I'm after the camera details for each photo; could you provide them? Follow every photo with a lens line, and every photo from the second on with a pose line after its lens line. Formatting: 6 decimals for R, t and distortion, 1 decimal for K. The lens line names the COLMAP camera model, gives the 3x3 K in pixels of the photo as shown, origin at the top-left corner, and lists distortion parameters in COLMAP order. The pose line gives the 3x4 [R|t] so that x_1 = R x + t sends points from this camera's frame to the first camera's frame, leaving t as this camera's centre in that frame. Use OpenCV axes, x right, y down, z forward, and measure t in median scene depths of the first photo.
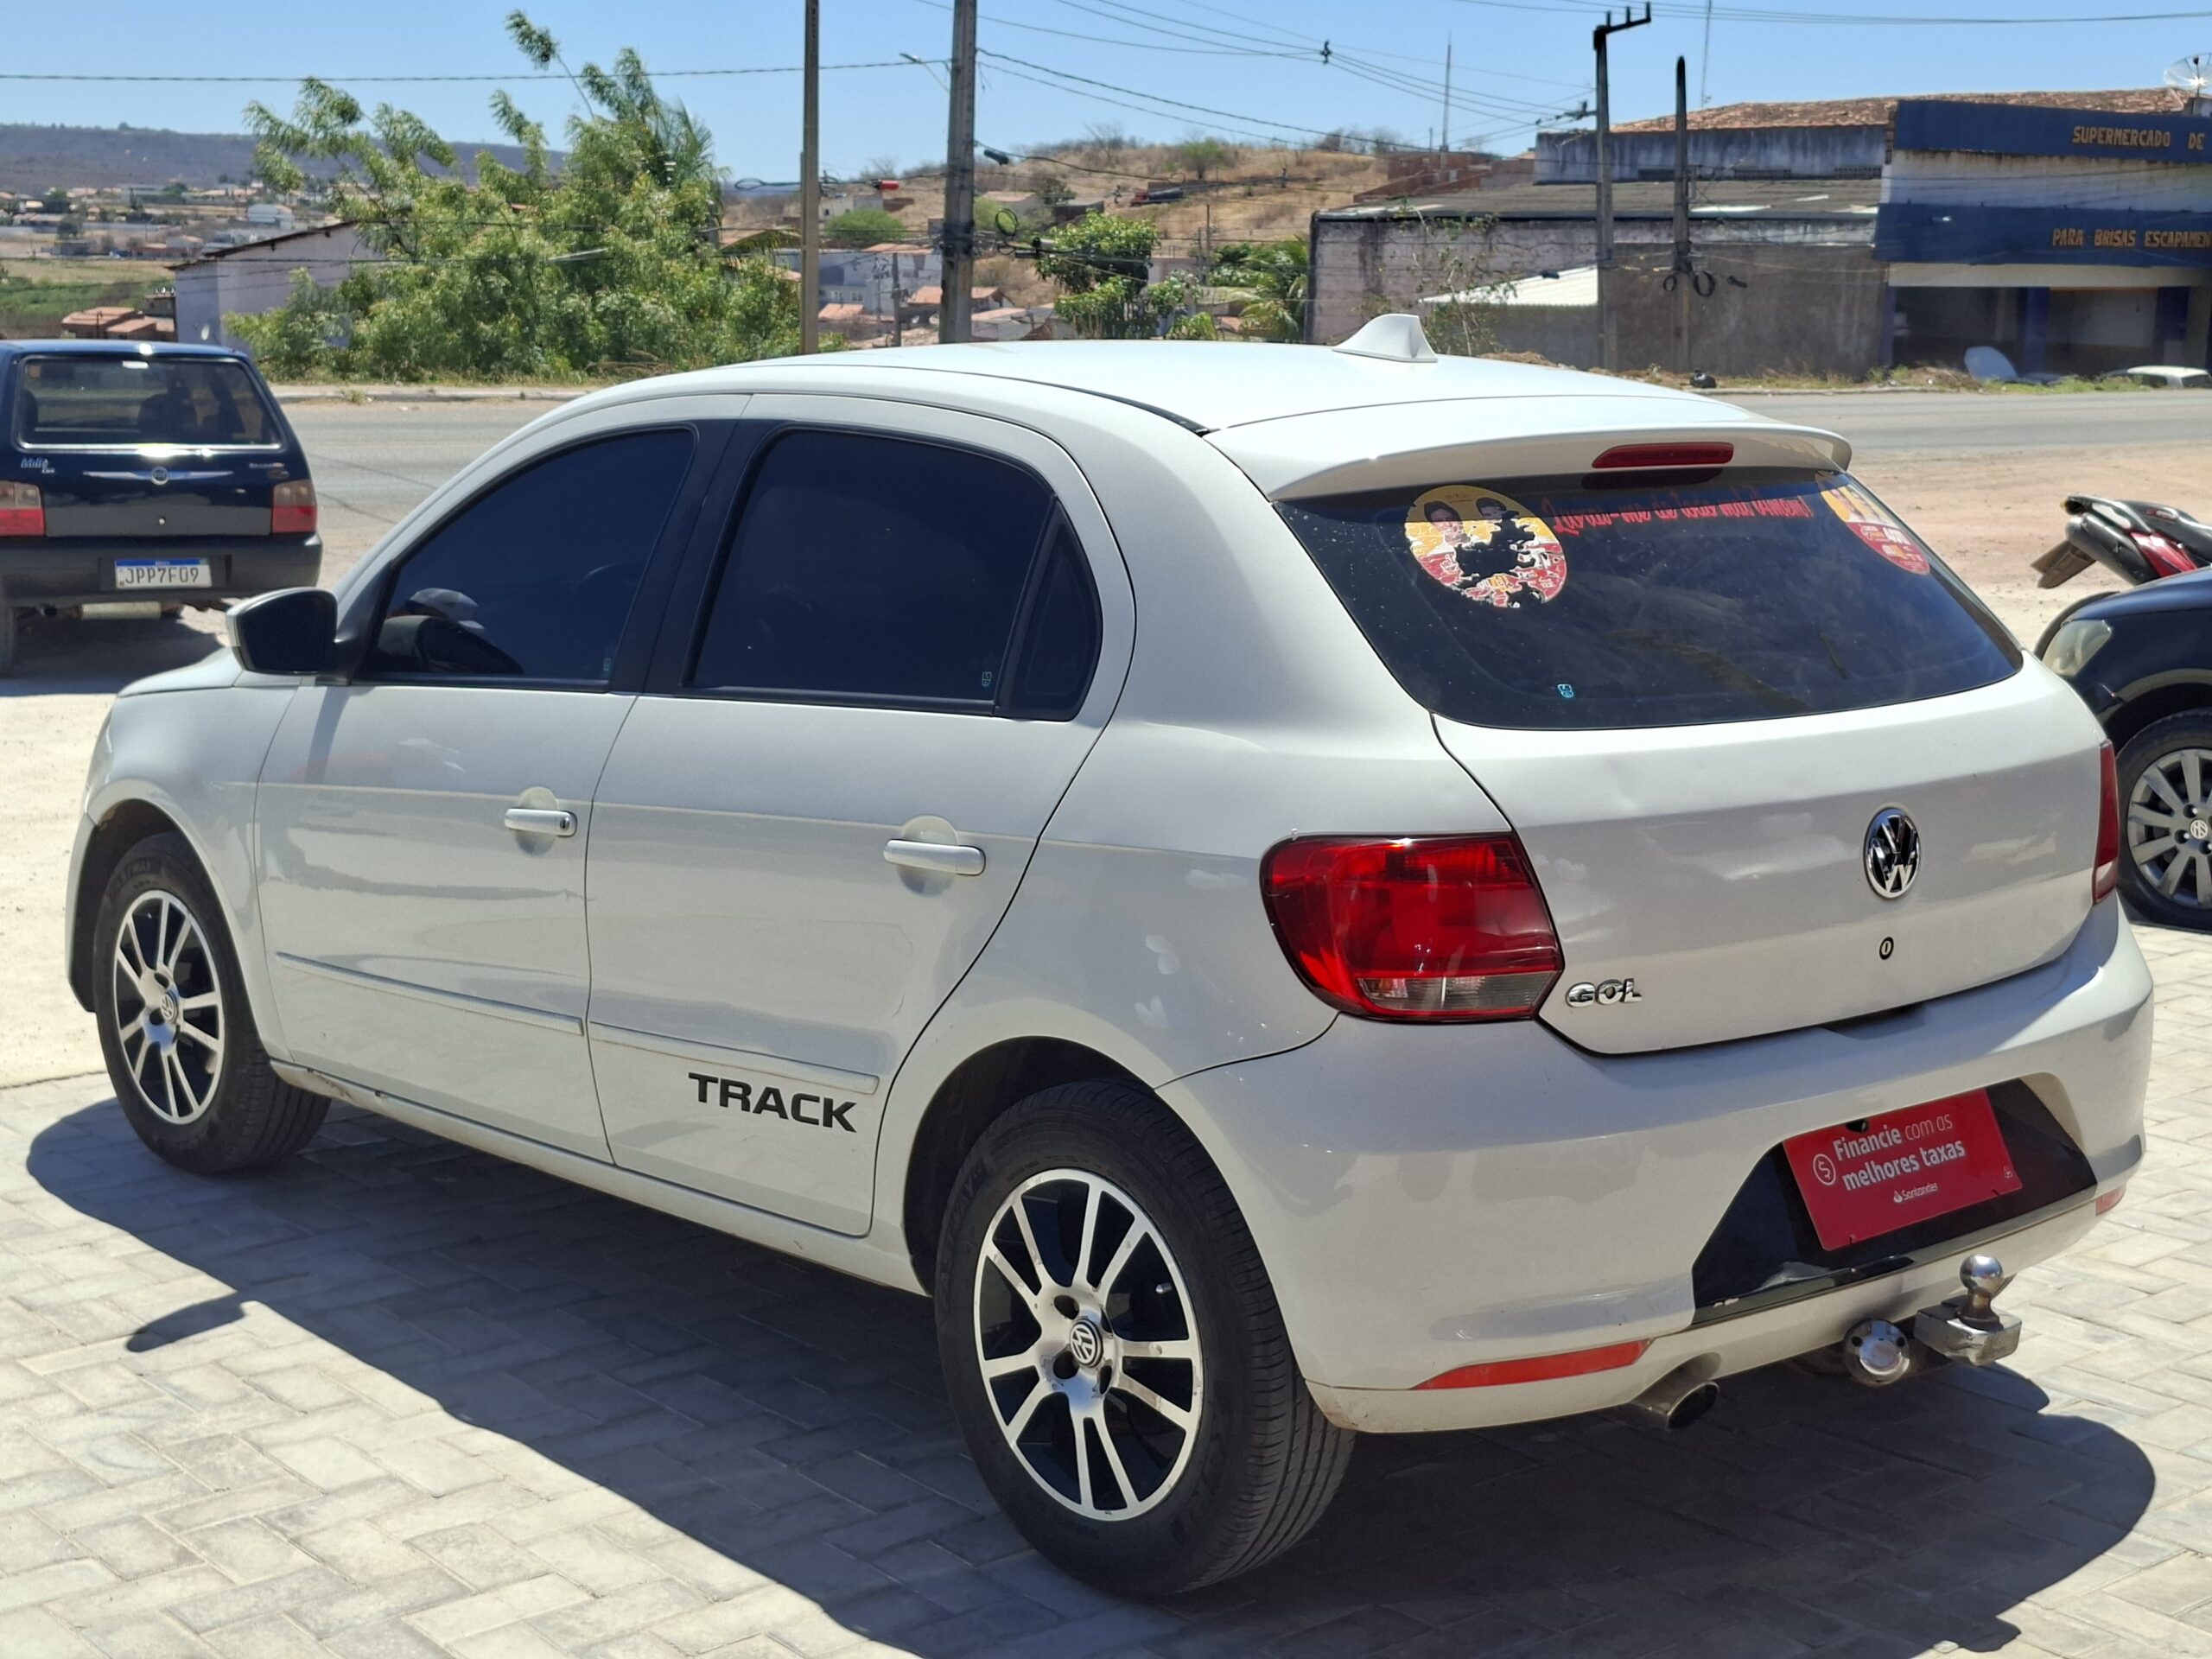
lens RADIAL K [[3047.3, 0, 1133.0], [0, 3047.3, 857.7], [0, 0, 1]] dist [0.187268, -0.419305]
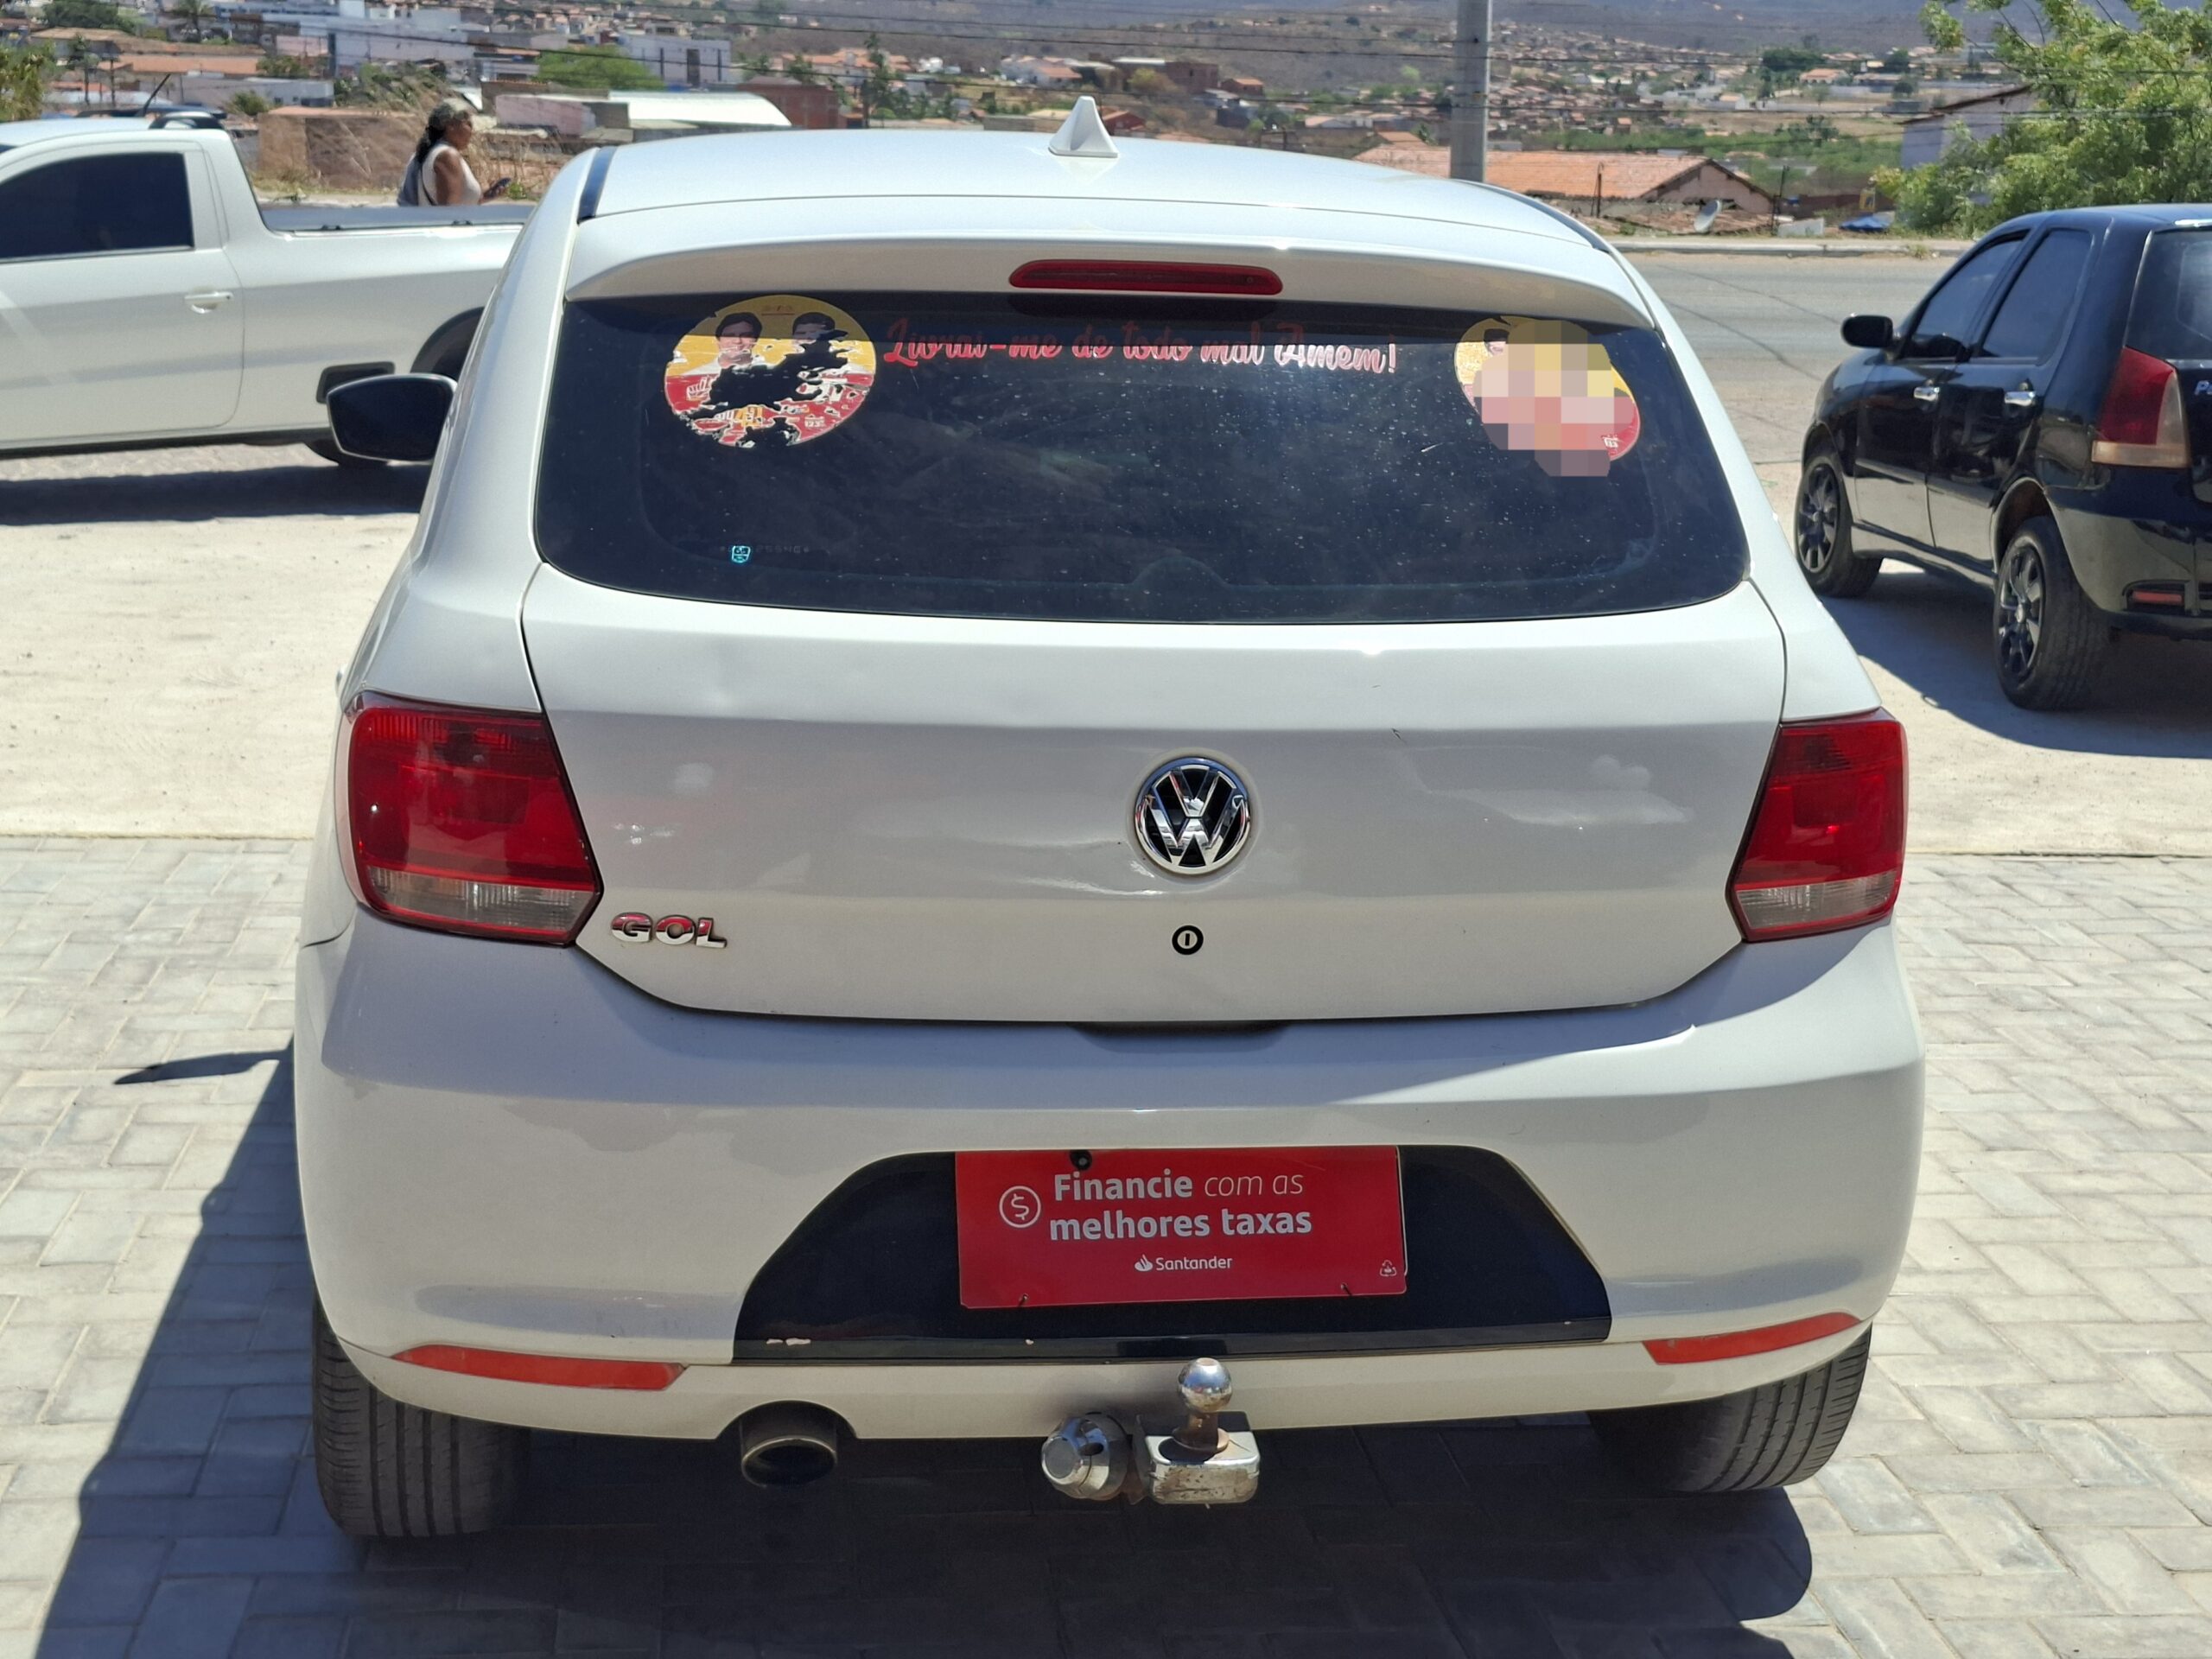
lens RADIAL K [[3047.3, 0, 1133.0], [0, 3047.3, 857.7], [0, 0, 1]] dist [0.187268, -0.419305]
pose [[0.843796, 0.139385, -0.518246, 0.598584], [-0.116953, 0.990232, 0.075909, -0.044571], [0.523765, -0.003441, 0.851856, 0.340236]]
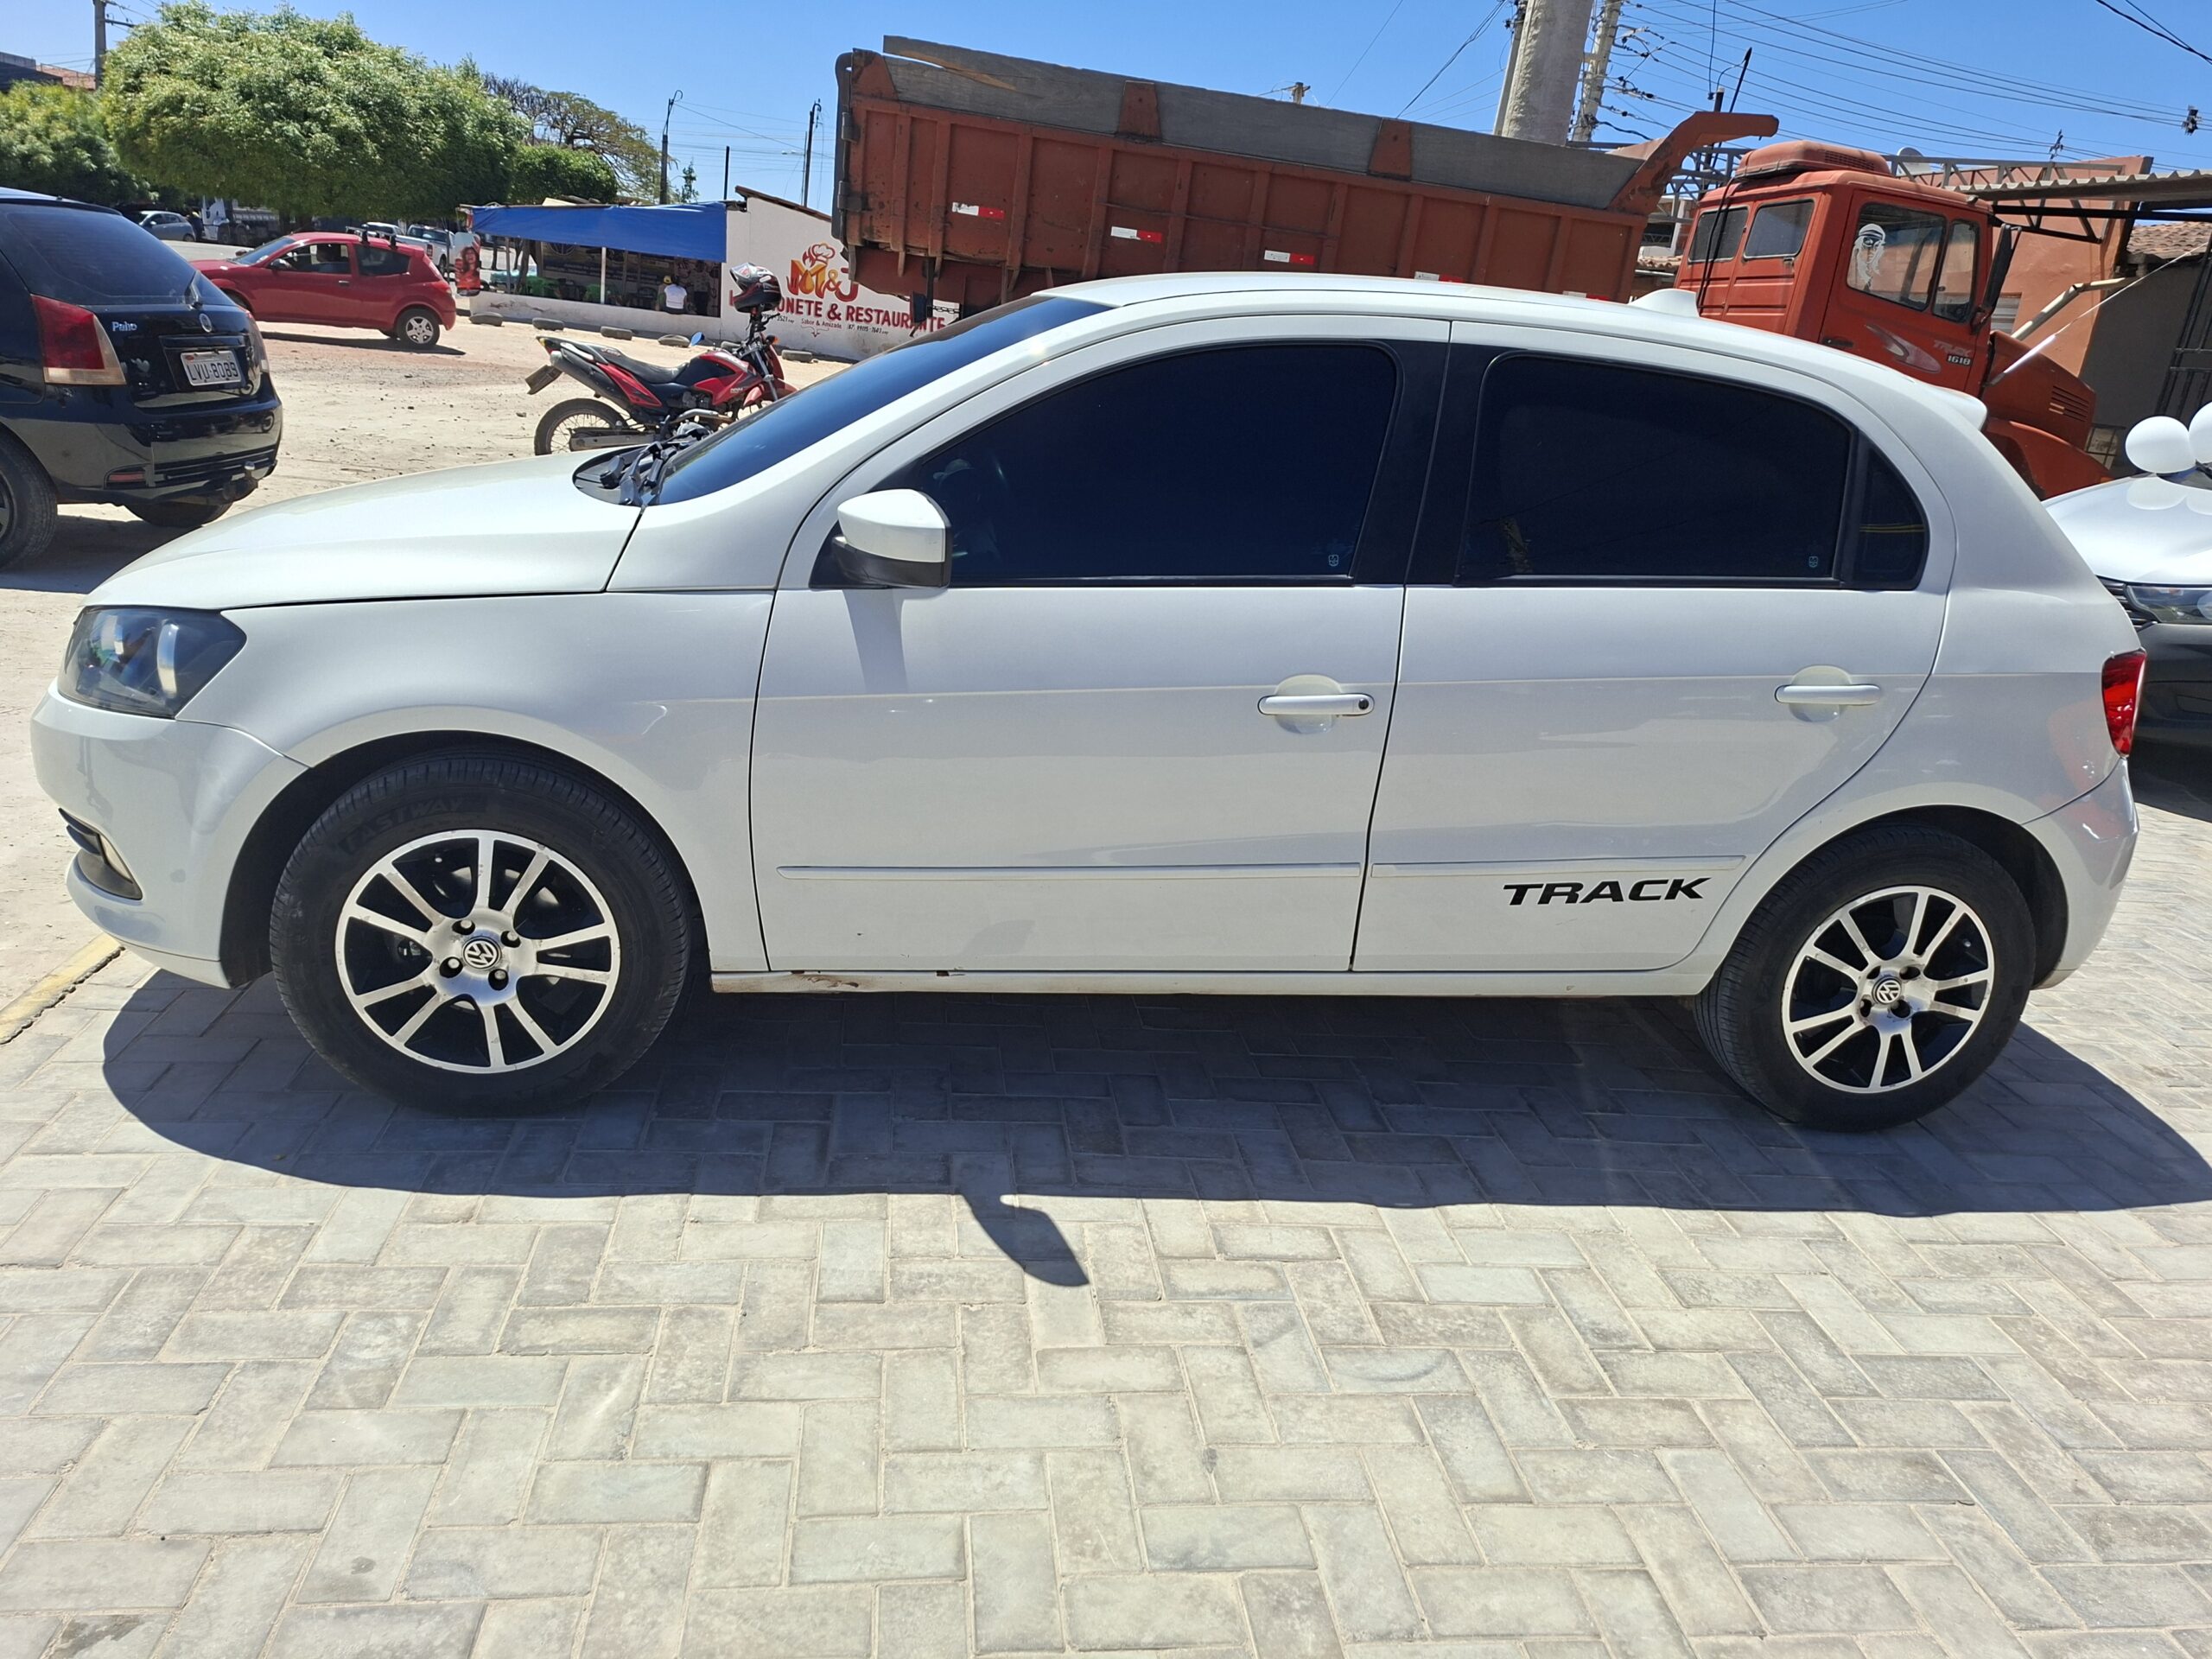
lens RADIAL K [[1533.2, 0, 1106.0], [0, 1533.2, 829.5], [0, 0, 1]] dist [0.083917, -0.084722]
pose [[0.540819, -0.217171, 0.812620, -0.823291], [0.046595, 0.972346, 0.228848, -0.116826], [-0.839847, -0.085901, 0.535983, 0.877204]]
